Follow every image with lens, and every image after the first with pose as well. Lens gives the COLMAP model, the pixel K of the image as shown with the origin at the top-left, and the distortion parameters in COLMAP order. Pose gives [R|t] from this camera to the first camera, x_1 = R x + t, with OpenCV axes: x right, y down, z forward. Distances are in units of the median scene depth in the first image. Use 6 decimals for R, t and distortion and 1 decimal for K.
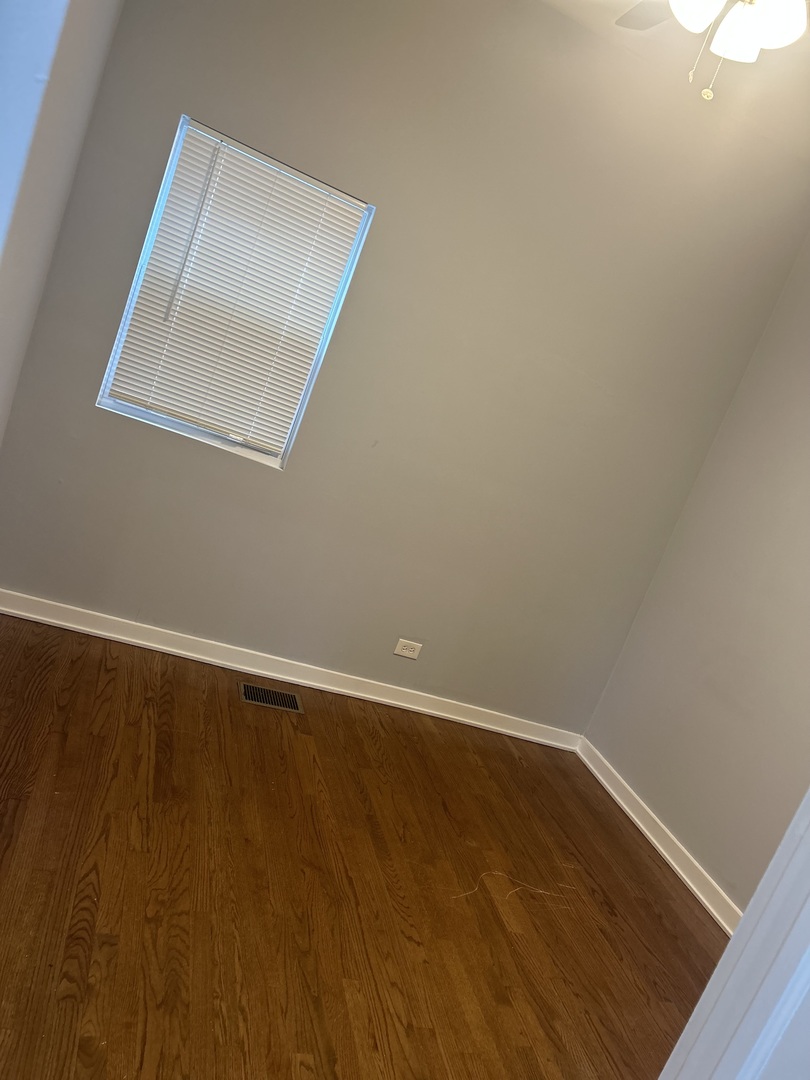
lens RADIAL K [[792.8, 0, 411.8], [0, 792.8, 542.8], [0, 0, 1]] dist [0.068641, -0.055635]
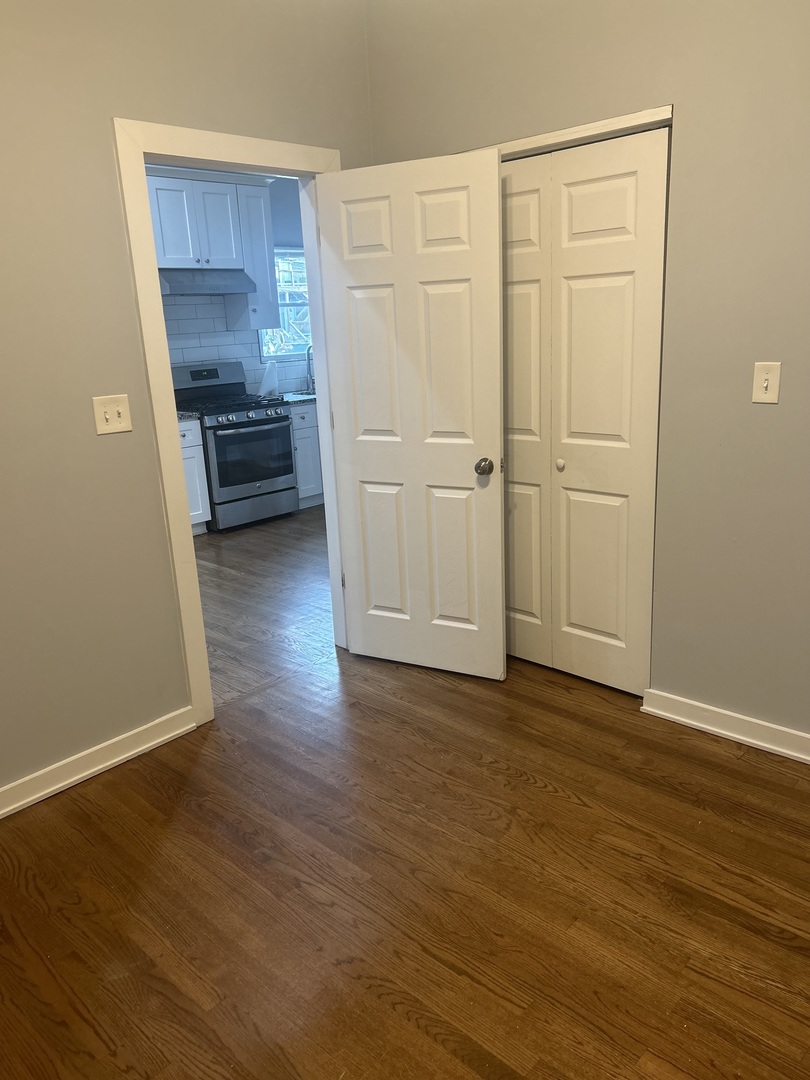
lens RADIAL K [[792.8, 0, 411.8], [0, 792.8, 542.8], [0, 0, 1]] dist [0.068641, -0.055635]
pose [[-0.813731, -0.175069, -0.554250, 0.454370], [-0.360605, 0.899919, 0.245174, -0.118764], [0.455858, 0.399371, -0.795422, 1.422503]]
